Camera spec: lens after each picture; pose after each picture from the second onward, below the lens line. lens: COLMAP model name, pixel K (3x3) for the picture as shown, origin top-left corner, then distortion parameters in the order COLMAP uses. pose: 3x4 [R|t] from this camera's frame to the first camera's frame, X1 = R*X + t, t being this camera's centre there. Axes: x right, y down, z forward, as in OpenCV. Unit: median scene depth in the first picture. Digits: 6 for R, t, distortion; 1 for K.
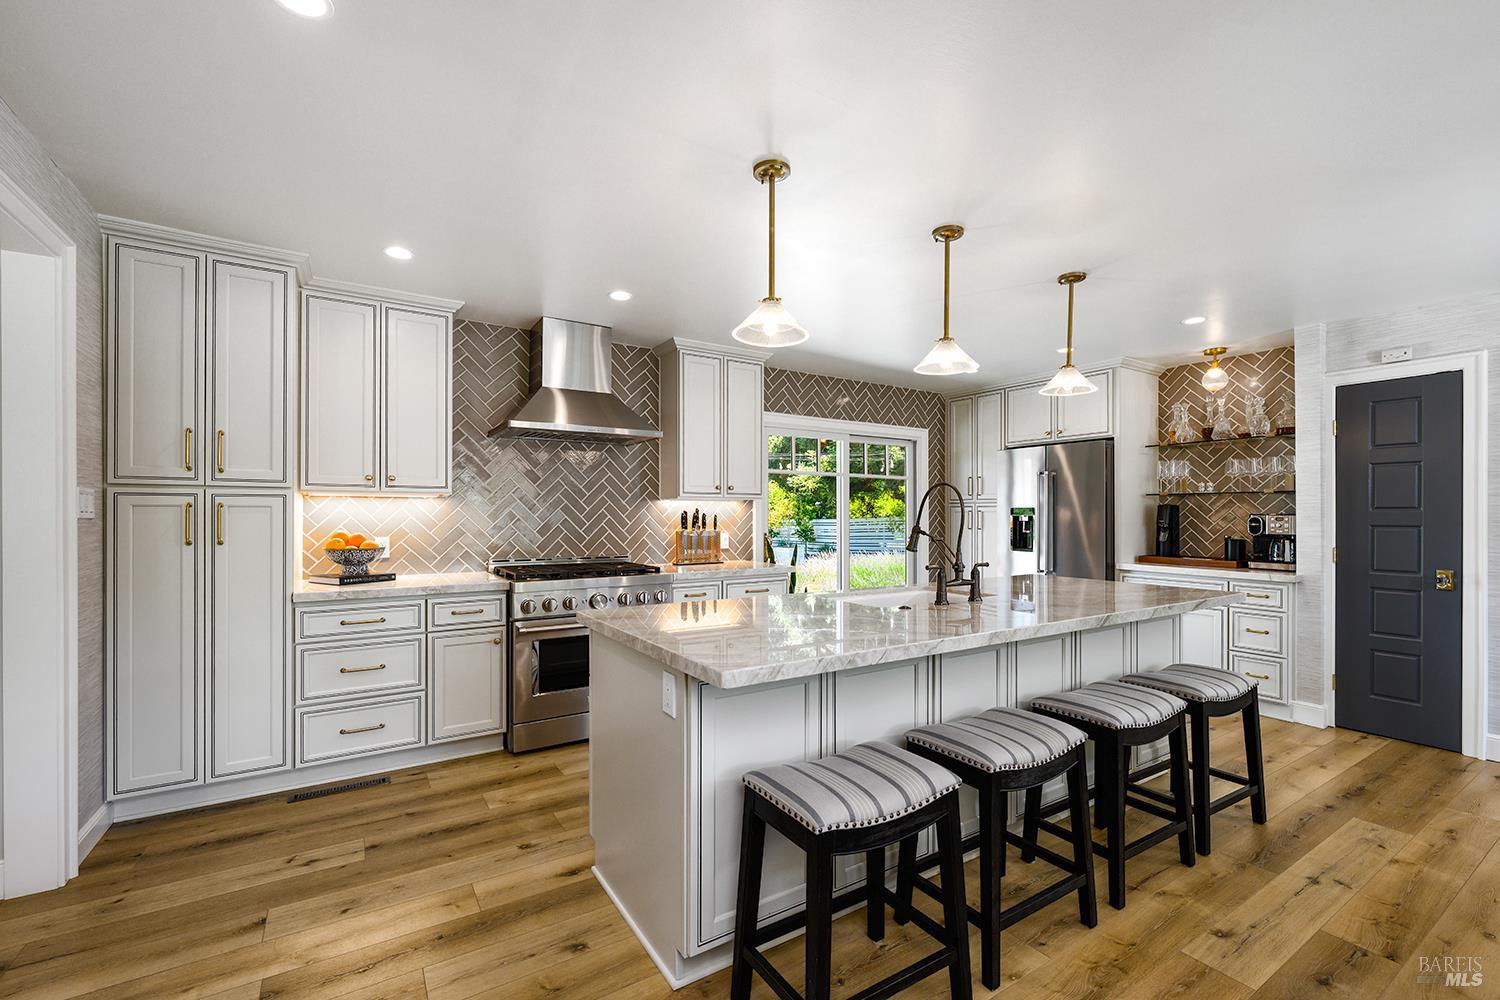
lens RADIAL K [[628.3, 0, 749.0], [0, 628.3, 515.5], [0, 0, 1]] dist [0.001326, -0.000465]
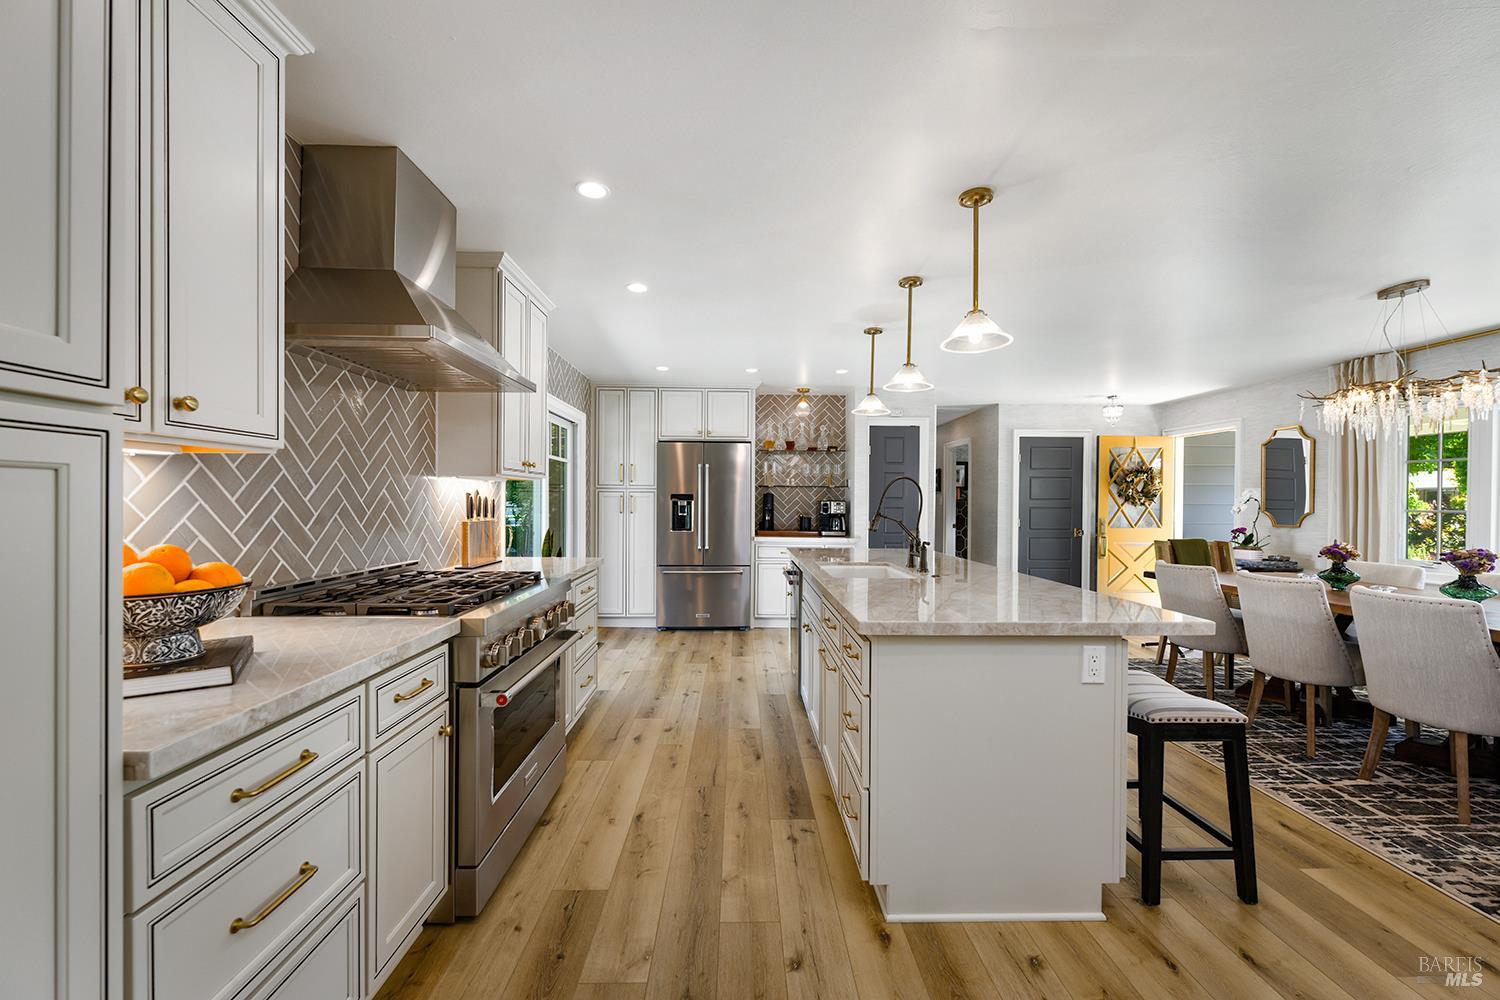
lens RADIAL K [[594.4, 0, 750.3], [0, 594.4, 506.0], [0, 0, 1]] dist [-0.000302, -0.000352]
pose [[0.520708, -0.004523, 0.853723, -0.592679], [-0.006743, 0.999933, 0.009410, -0.001407], [-0.853708, -0.010656, 0.520643, 0.430783]]
